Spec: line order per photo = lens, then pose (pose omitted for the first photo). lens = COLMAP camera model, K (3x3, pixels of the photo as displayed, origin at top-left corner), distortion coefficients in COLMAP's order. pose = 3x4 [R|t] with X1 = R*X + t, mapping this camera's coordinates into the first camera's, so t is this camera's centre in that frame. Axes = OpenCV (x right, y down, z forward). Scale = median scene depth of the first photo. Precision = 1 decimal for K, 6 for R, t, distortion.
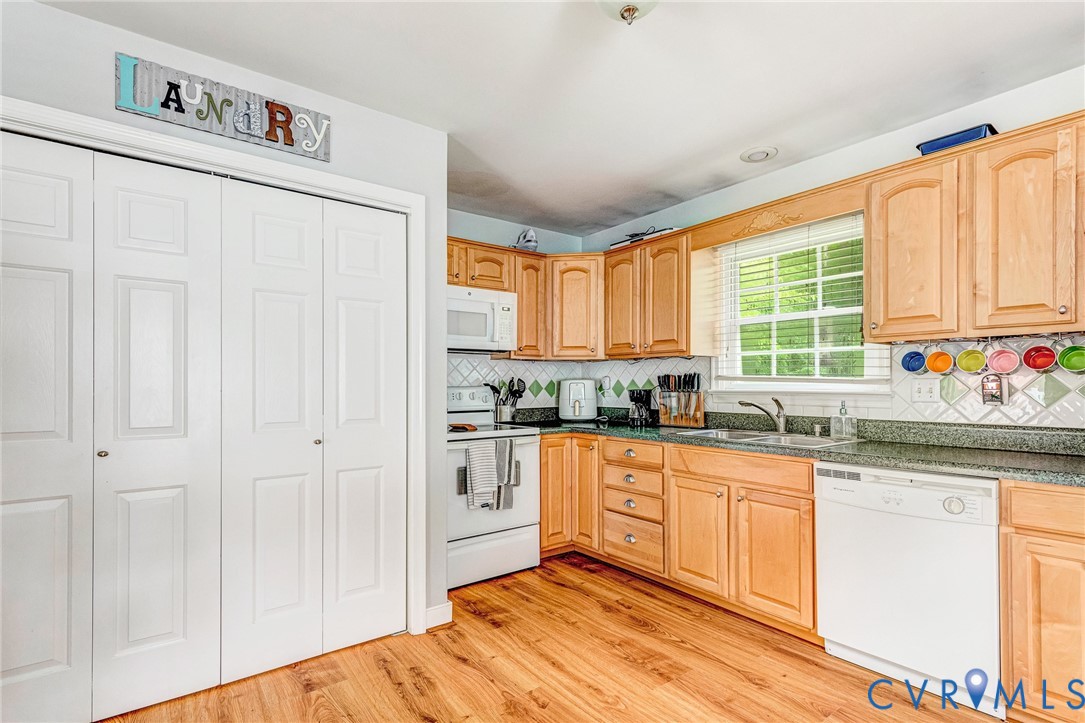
lens RADIAL K [[518.5, 0, 543.6], [0, 518.5, 388.1], [0, 0, 1]] dist [-0.001212, -0.000189]
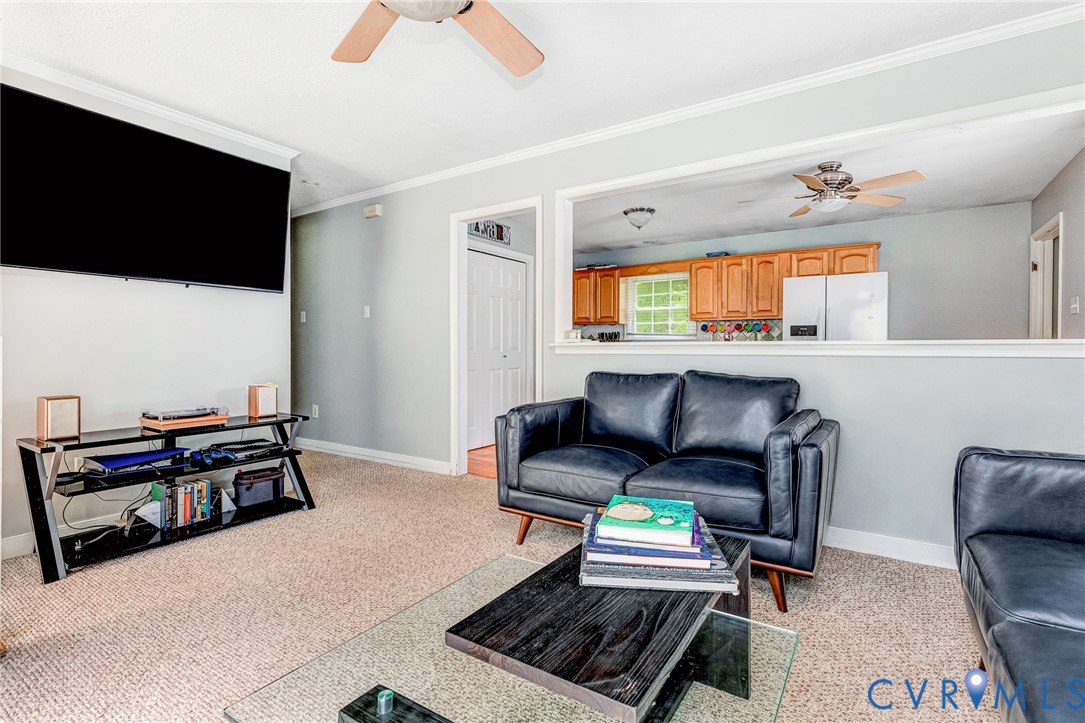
lens RADIAL K [[509.2, 0, 546.8], [0, 509.2, 364.0], [0, 0, 1]] dist [0.001401, 0.000100]
pose [[0.943285, -0.010492, 0.331819, -0.750404], [0.001882, 0.999653, 0.026257, 0.052338], [-0.331979, -0.024144, 0.942978, -0.982952]]
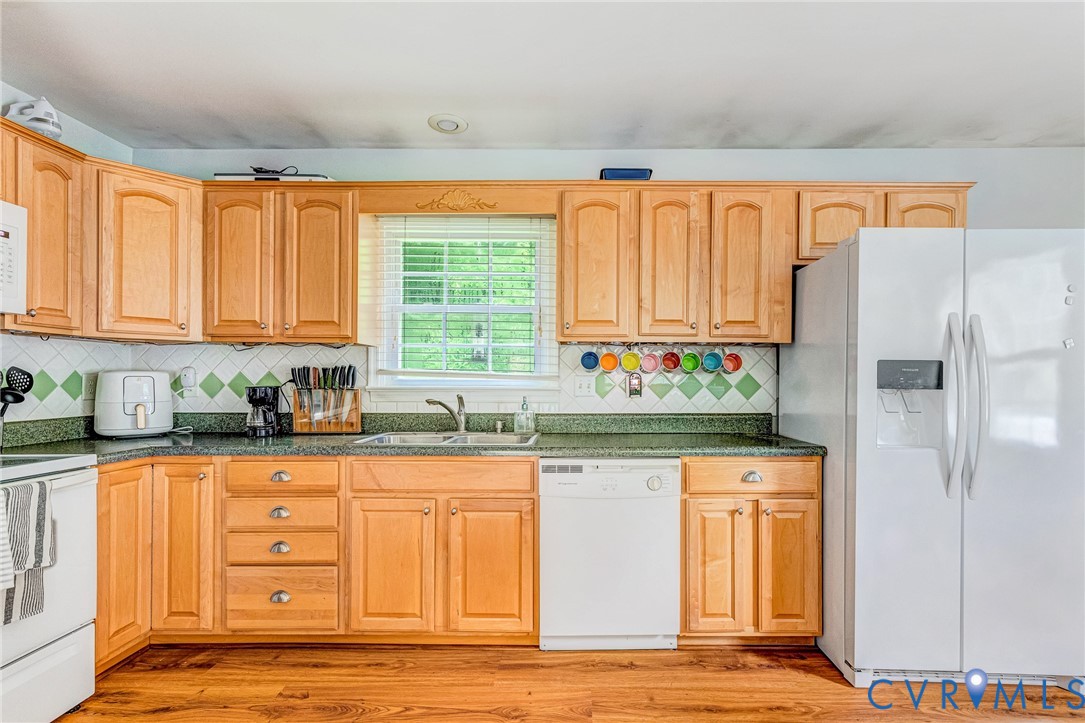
lens RADIAL K [[532.7, 0, 575.7], [0, 532.7, 384.1], [0, 0, 1]] dist [0.006666, 0.000335]
pose [[0.609886, -0.000711, 0.792489, -0.164433], [0.000992, 0.999999, 0.000134, -0.000077], [-0.792489, 0.000705, 0.609886, 0.234967]]
